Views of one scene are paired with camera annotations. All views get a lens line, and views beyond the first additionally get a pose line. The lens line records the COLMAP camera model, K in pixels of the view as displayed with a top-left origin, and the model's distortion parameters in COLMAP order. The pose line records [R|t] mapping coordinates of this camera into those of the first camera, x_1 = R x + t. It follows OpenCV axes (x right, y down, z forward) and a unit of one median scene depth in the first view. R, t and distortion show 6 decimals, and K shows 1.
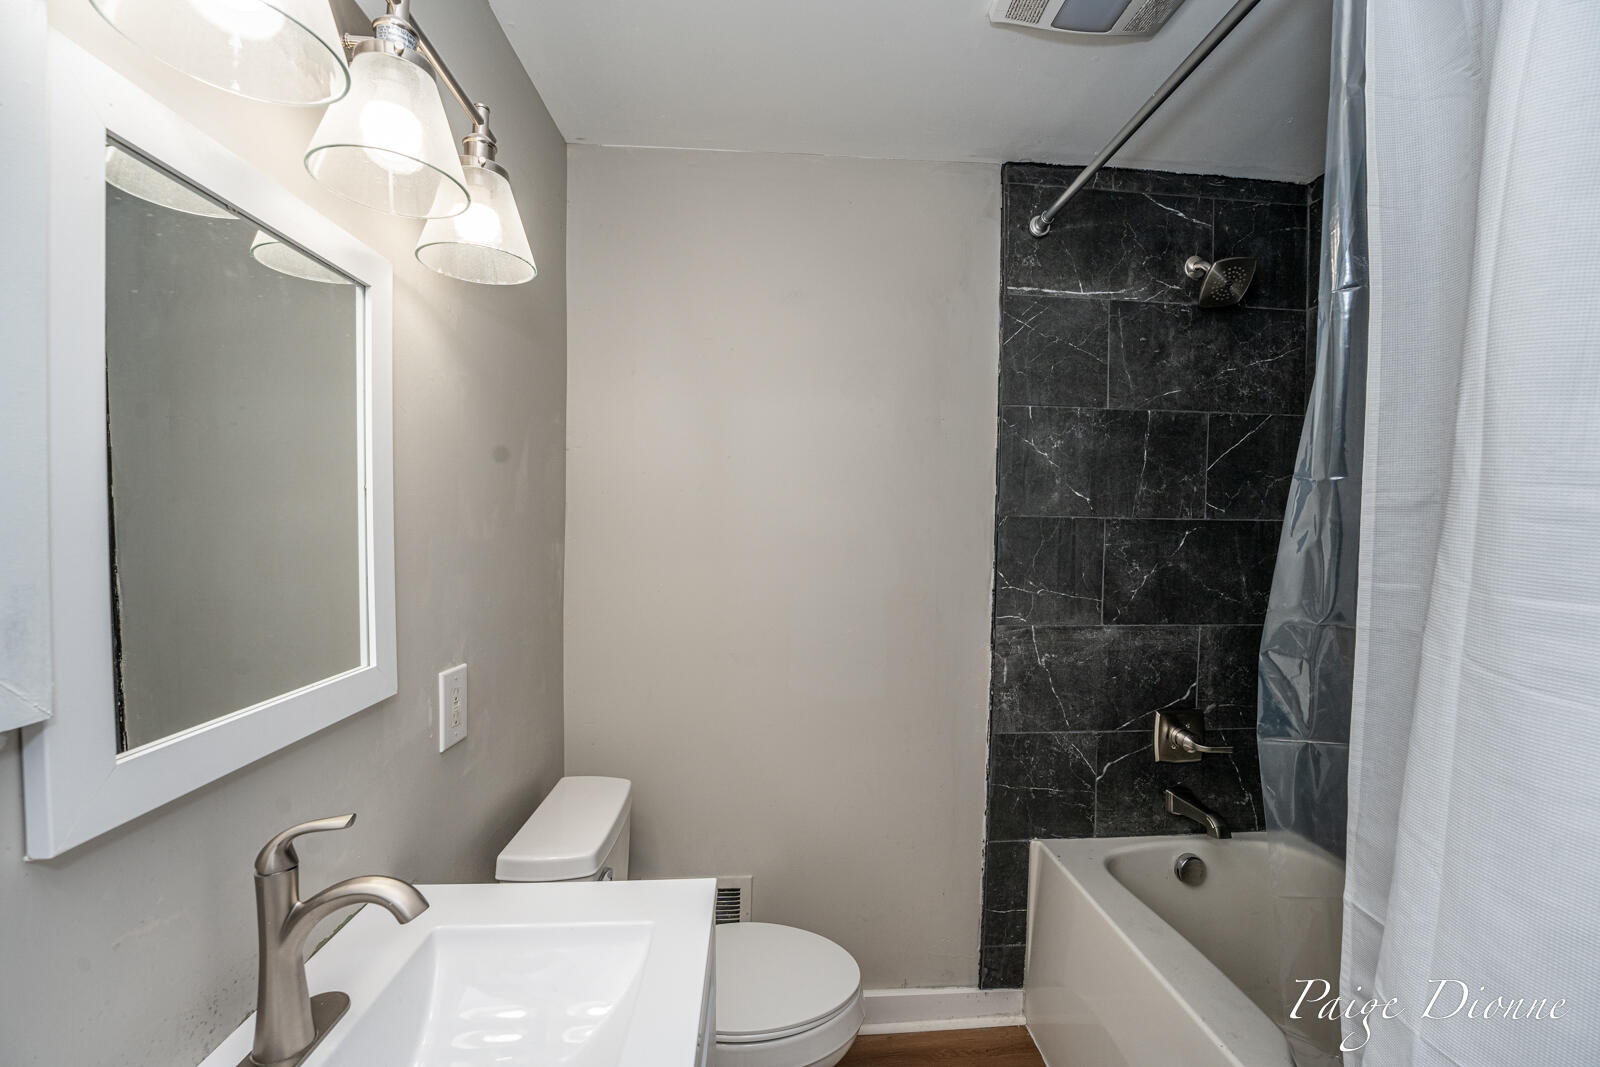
lens RADIAL K [[655.4, 0, 800.0], [0, 655.4, 533.5], [0, 0, 1]] dist [-0.023794, 0.000045]
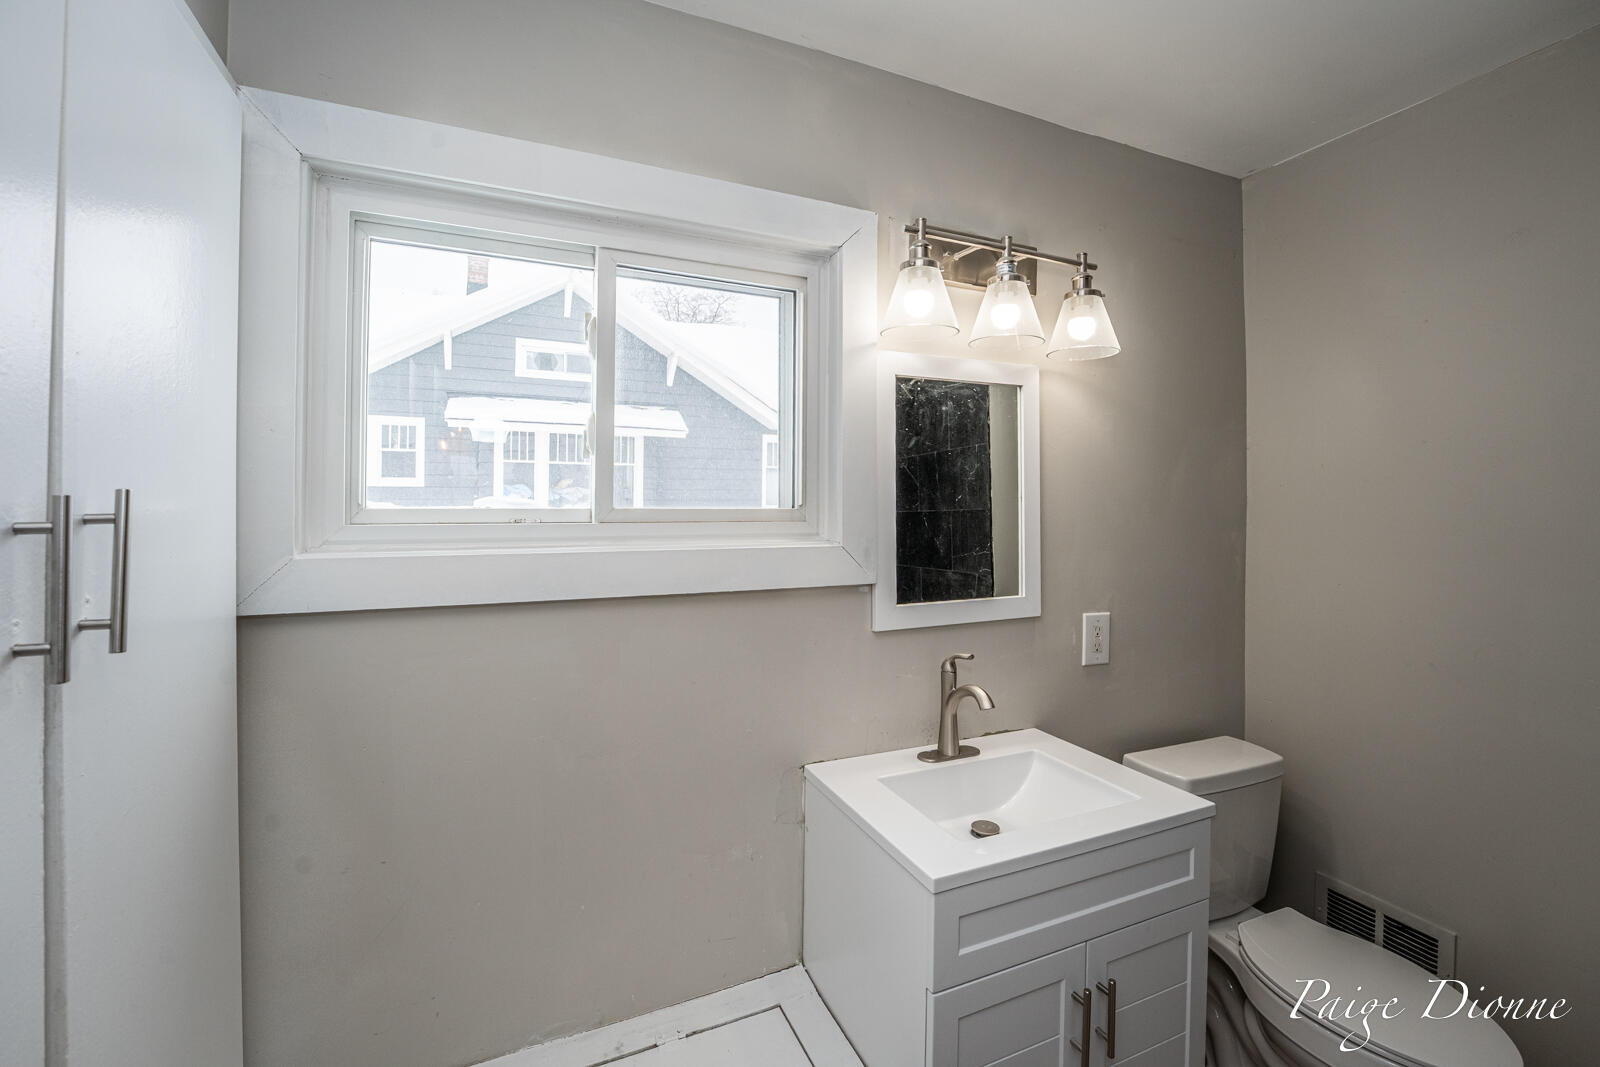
lens RADIAL K [[671.8, 0, 792.9], [0, 671.8, 495.5], [0, 0, 1]] dist [-0.000278, -0.000042]
pose [[0.352718, -0.001315, -0.935729, 0.798301], [-0.019045, 0.999782, -0.008584, -0.041843], [0.935536, 0.020849, 0.352616, -0.239044]]
